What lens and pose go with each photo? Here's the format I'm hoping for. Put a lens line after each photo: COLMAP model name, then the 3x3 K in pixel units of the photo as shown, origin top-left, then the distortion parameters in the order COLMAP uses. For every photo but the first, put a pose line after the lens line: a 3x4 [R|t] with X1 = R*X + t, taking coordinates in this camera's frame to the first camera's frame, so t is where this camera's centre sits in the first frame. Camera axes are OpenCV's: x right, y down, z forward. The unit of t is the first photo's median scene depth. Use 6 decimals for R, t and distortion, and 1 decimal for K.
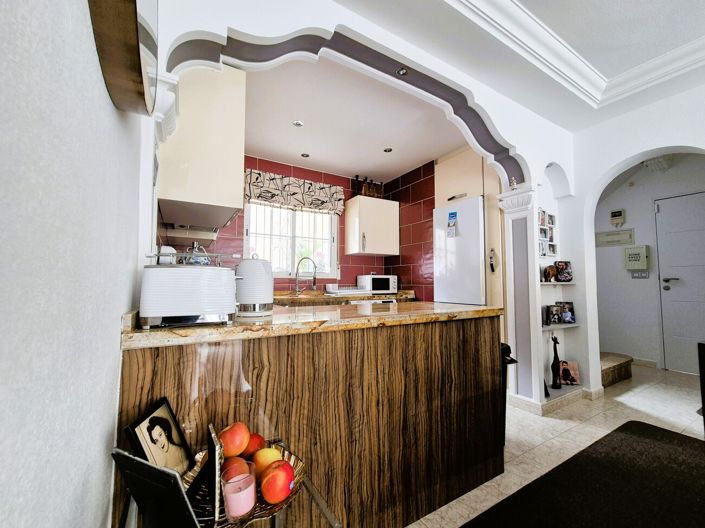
lens RADIAL K [[288.4, 0, 355.5], [0, 288.4, 262.8], [0, 0, 1]] dist [-0.000002, 0.000148]
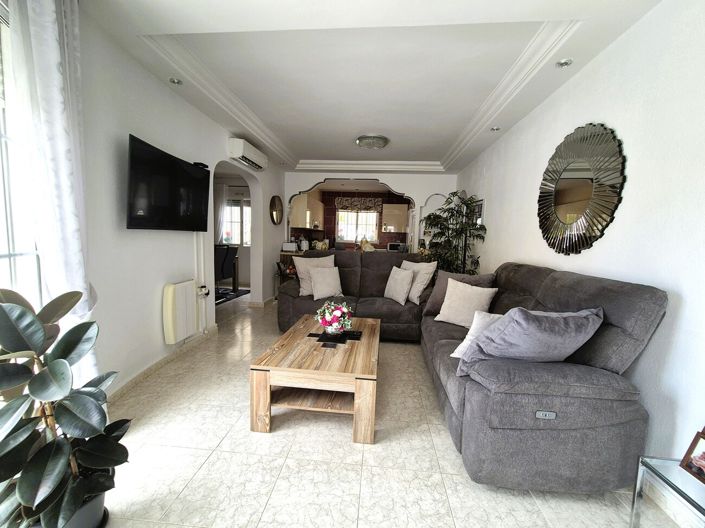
lens RADIAL K [[288.4, 0, 352.8], [0, 288.4, 266.0], [0, 0, 1]] dist [-0.000002, 0.000148]
pose [[0.810802, 0.067747, -0.581387, 1.050906], [0.019786, 0.989539, 0.142901, -0.091959], [0.584986, -0.127367, 0.800980, -0.821480]]
